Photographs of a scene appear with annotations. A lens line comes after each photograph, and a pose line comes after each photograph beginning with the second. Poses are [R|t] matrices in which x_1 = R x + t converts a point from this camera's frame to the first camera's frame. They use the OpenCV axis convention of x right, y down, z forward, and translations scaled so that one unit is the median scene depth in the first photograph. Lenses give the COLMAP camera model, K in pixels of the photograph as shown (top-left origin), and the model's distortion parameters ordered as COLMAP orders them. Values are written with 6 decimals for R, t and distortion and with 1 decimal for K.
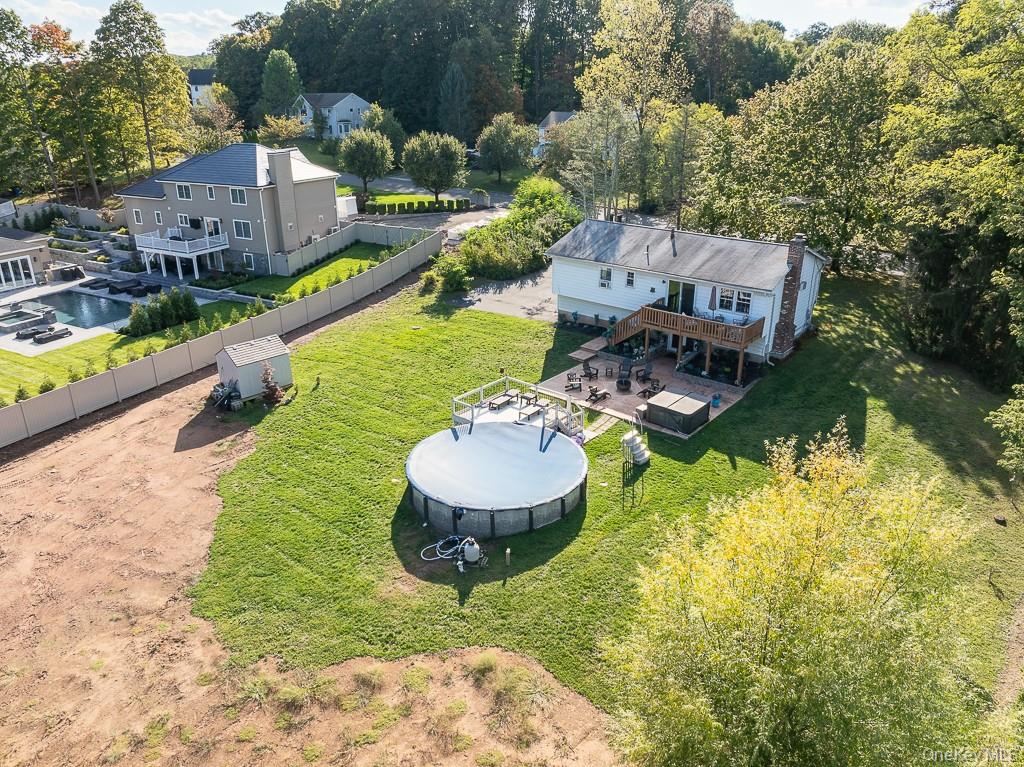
lens RADIAL K [[718.7, 0, 516.0], [0, 718.7, 383.6], [0, 0, 1]] dist [-0.055530, 0.030418]
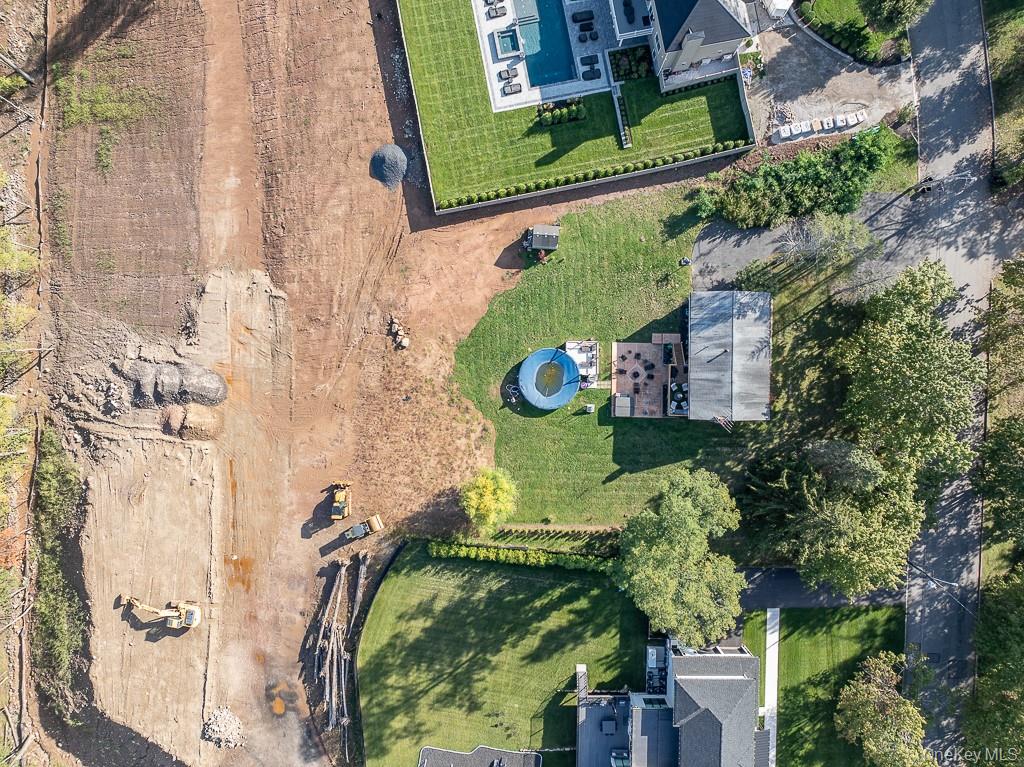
lens RADIAL K [[729.2, 0, 515.6], [0, 729.2, 377.7], [0, 0, 1]] dist [-0.037215, 0.003655]
pose [[0.637105, 0.770773, -0.002683, -0.081933], [-0.285434, 0.239165, 0.928077, -1.964393], [0.715978, -0.590517, 0.372378, -0.165188]]
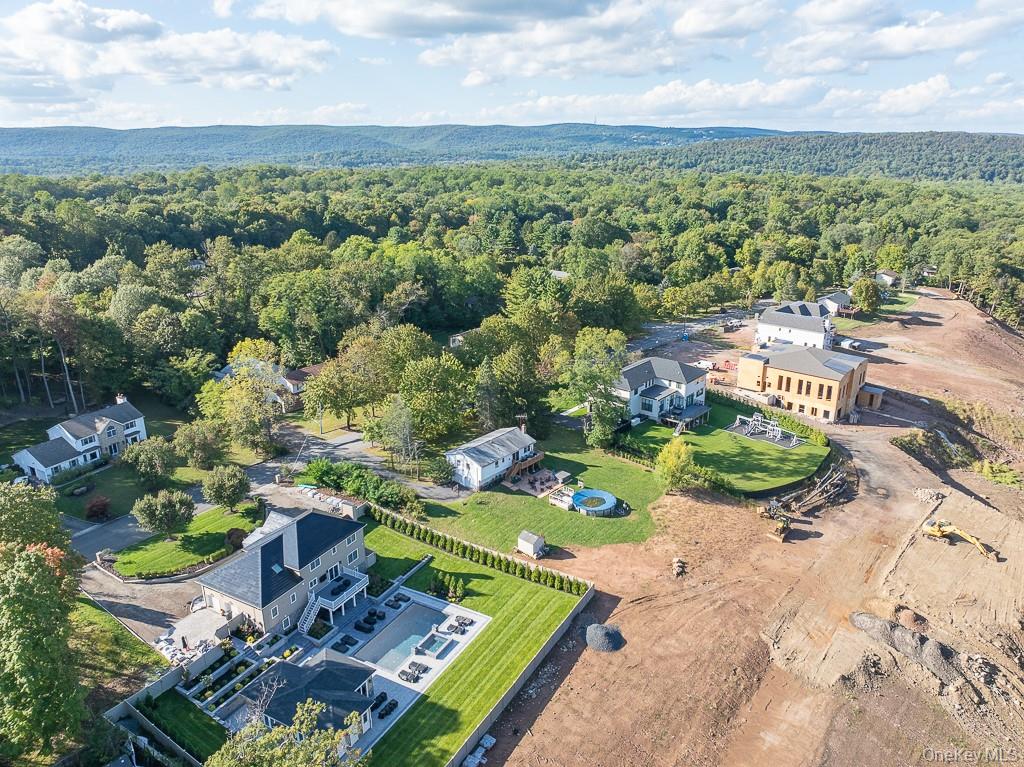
lens RADIAL K [[718.7, 0, 516.0], [0, 718.7, 383.6], [0, 0, 1]] dist [-0.055530, 0.030418]
pose [[0.008456, -0.321456, 0.946887, -2.712376], [0.382336, 0.876011, 0.293980, -1.354452], [-0.923985, 0.359543, 0.130312, 0.473350]]
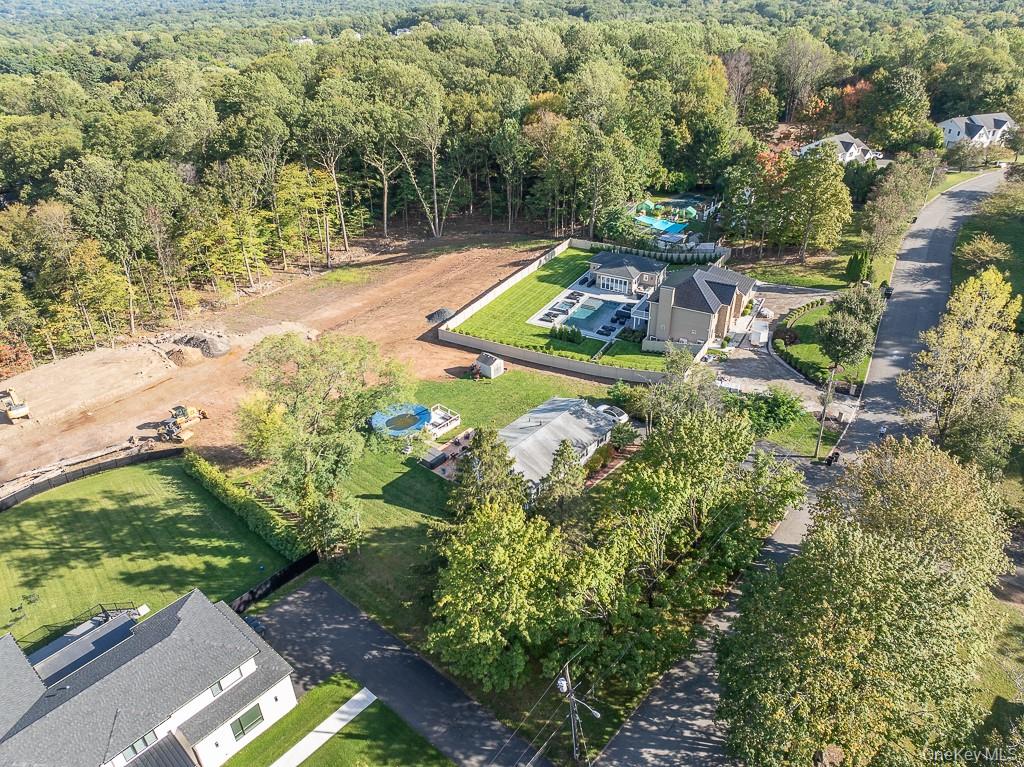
lens RADIAL K [[718.7, 0, 516.0], [0, 718.7, 383.6], [0, 0, 1]] dist [-0.055530, 0.030418]
pose [[-0.008470, 0.513398, -0.858109, 1.876542], [-0.369078, 0.795944, 0.479849, -1.236927], [0.929360, 0.320773, 0.182742, 0.623674]]
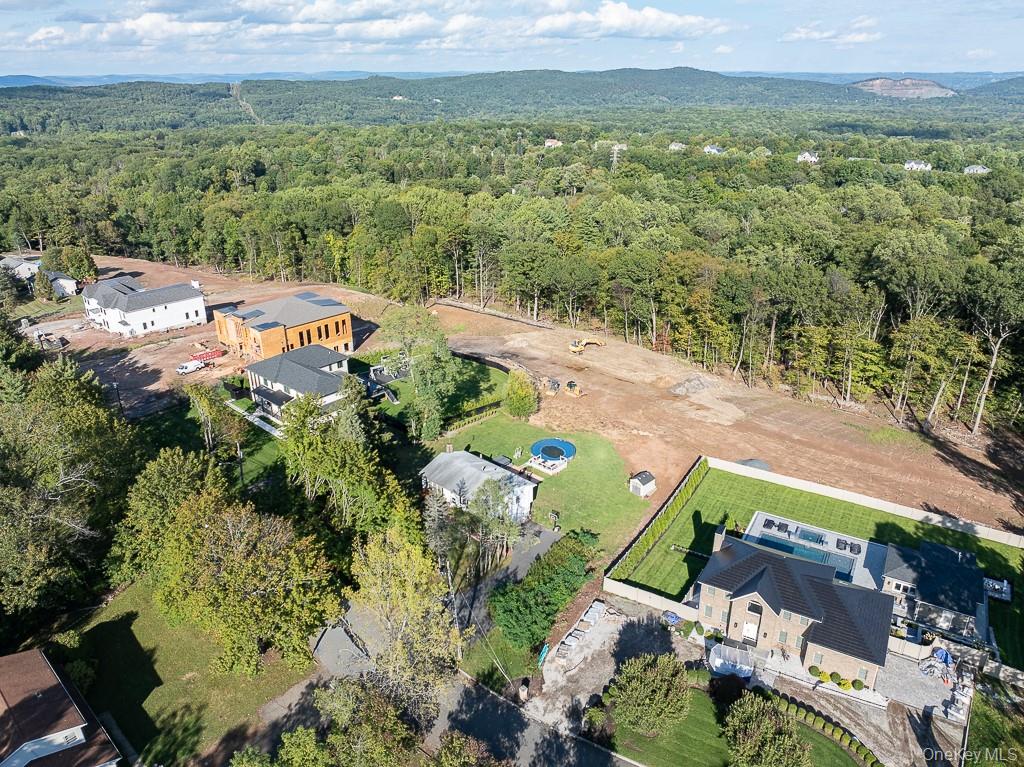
lens RADIAL K [[718.7, 0, 516.0], [0, 718.7, 383.6], [0, 0, 1]] dist [-0.055530, 0.030418]
pose [[-0.999127, -0.010854, 0.040337, 0.014943], [0.021273, 0.698834, 0.714968, -2.270630], [-0.035949, 0.715202, -0.697993, 2.649552]]
